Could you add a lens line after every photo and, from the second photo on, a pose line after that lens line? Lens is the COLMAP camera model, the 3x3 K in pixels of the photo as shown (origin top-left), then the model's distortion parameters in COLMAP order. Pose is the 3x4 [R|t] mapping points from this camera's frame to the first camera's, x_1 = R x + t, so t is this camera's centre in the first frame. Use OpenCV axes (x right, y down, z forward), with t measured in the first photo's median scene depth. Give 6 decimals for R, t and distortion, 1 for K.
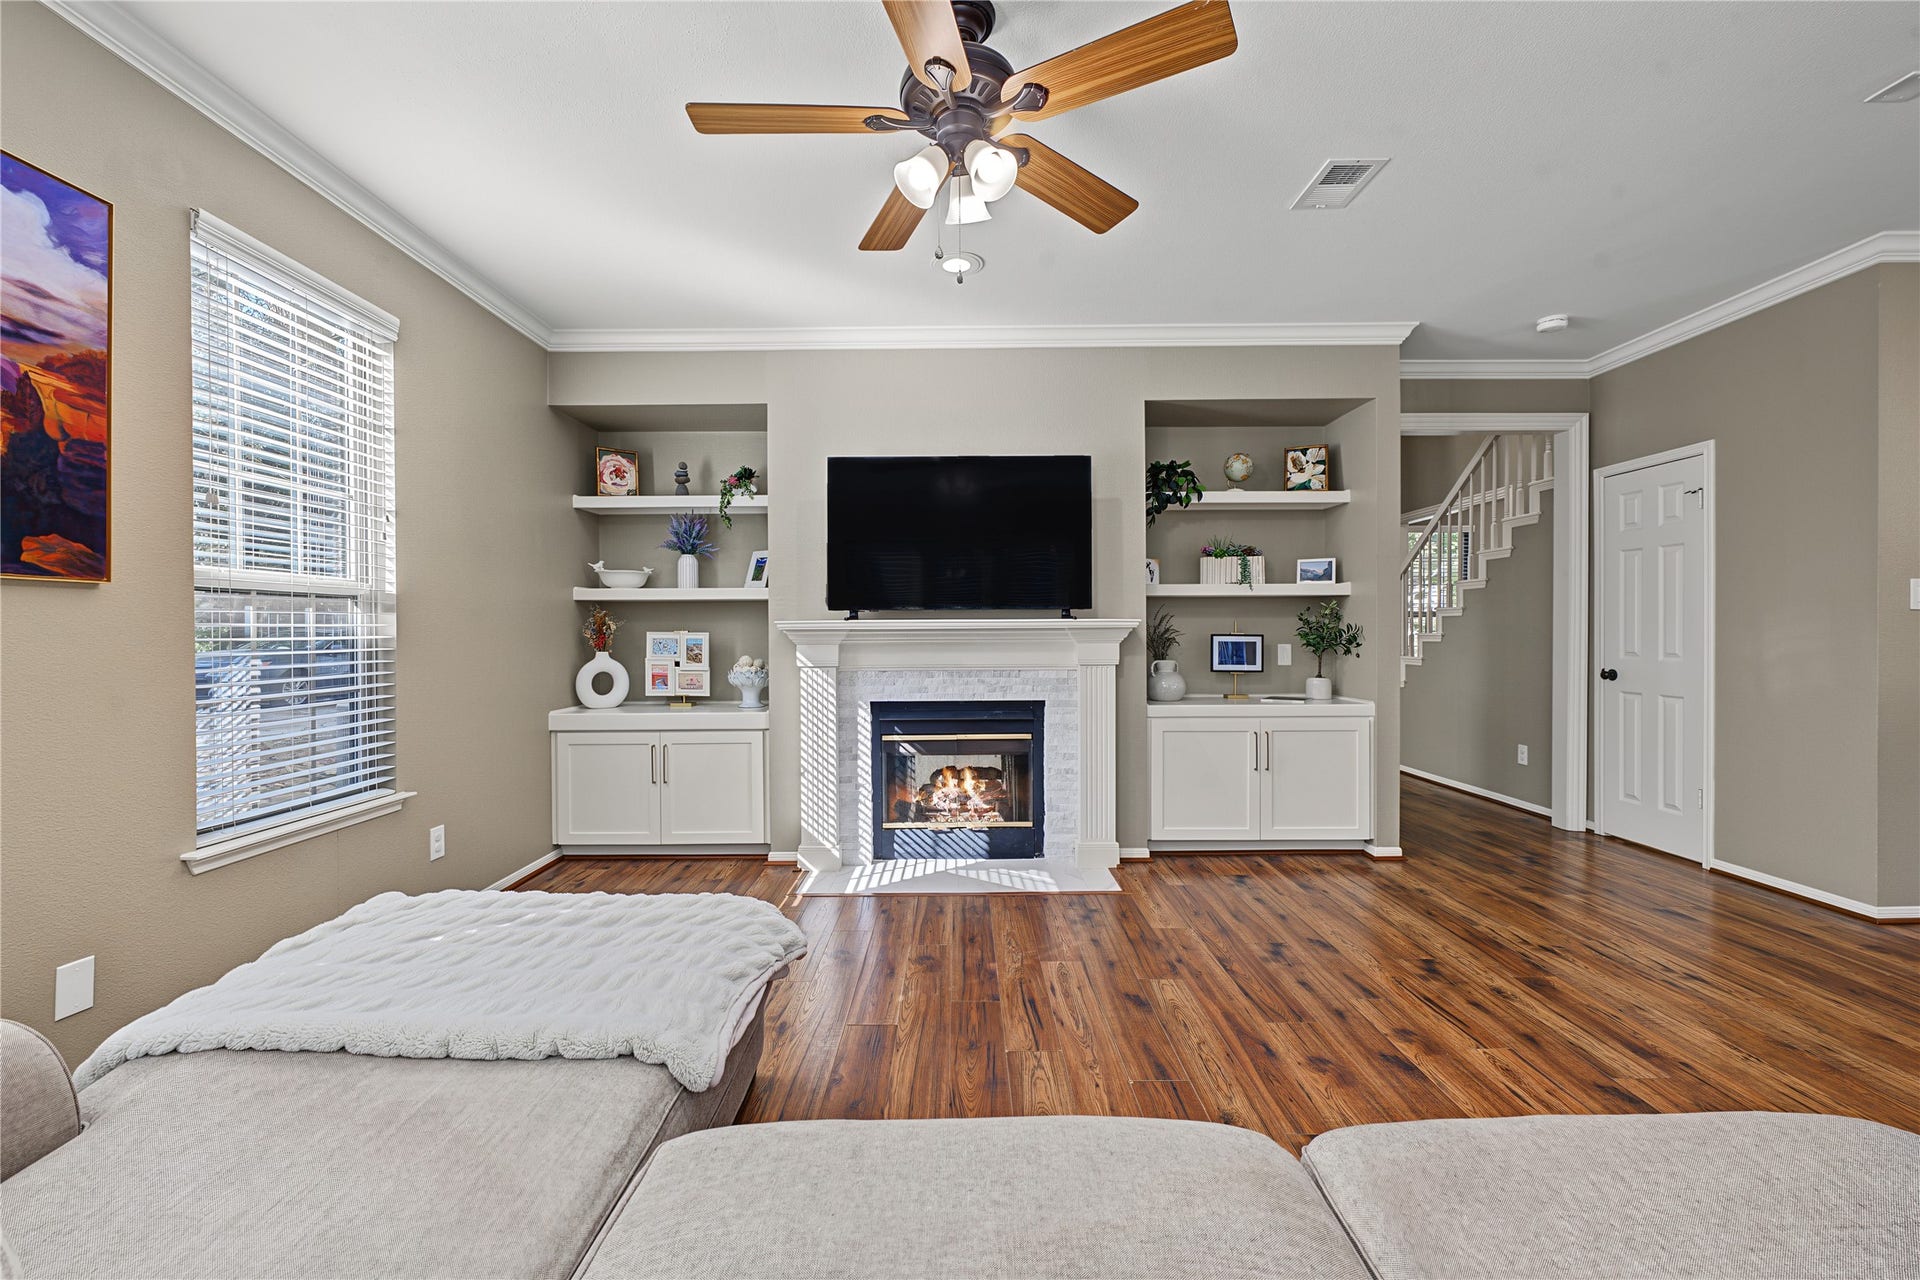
lens RADIAL K [[782.9, 0, 960.0], [0, 782.9, 640.0], [0, 0, 1]] dist [-0.003700, -0.000237]
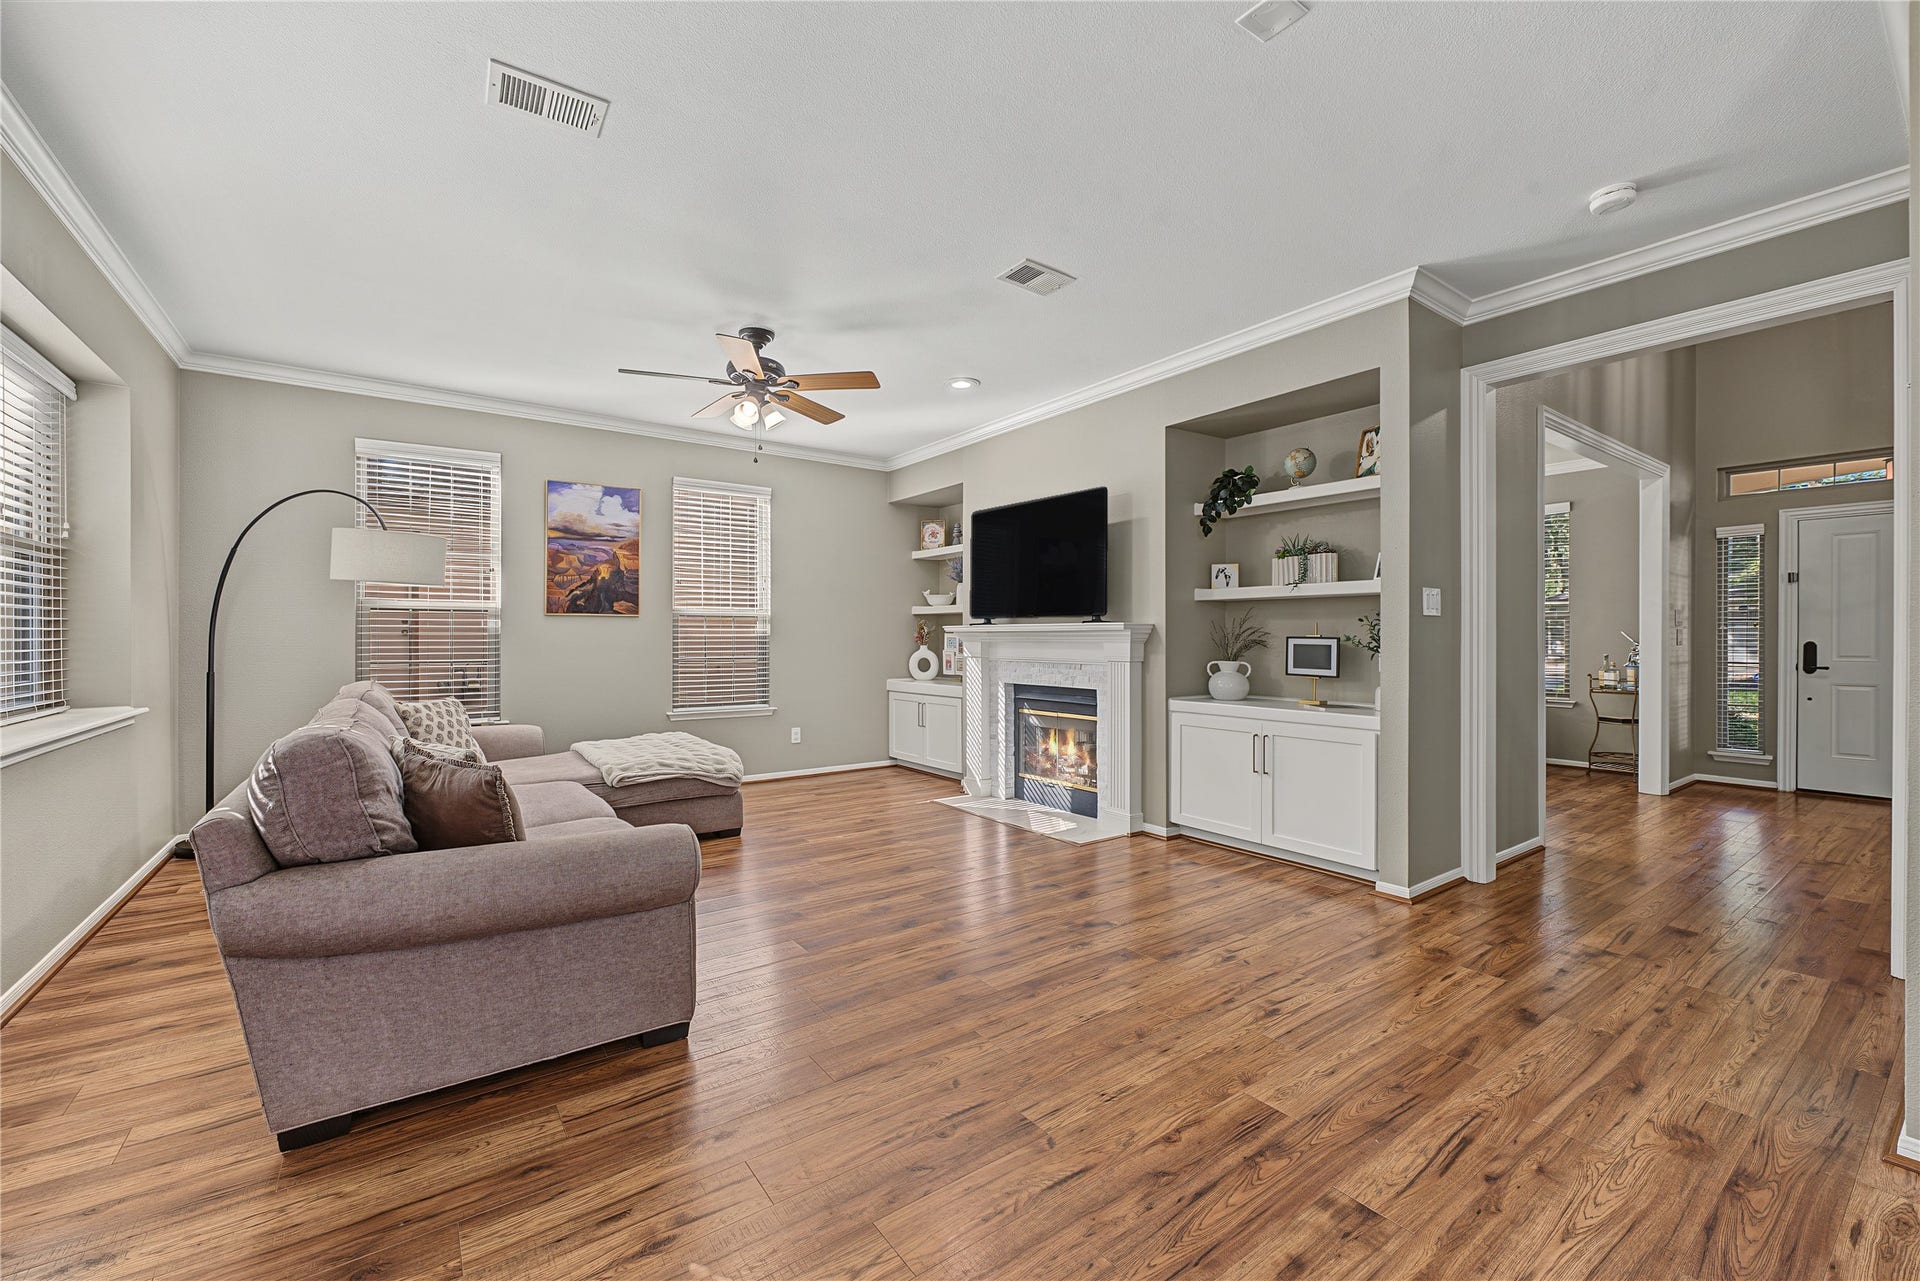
lens RADIAL K [[782.9, 0, 960.0], [0, 782.9, 640.5], [0, 0, 1]] dist [-0.003700, -0.000237]
pose [[0.588277, 0.008378, -0.808616, 0.963471], [-0.012355, 0.999923, 0.001372, 0.001449], [0.808565, 0.009183, 0.588335, 0.107324]]
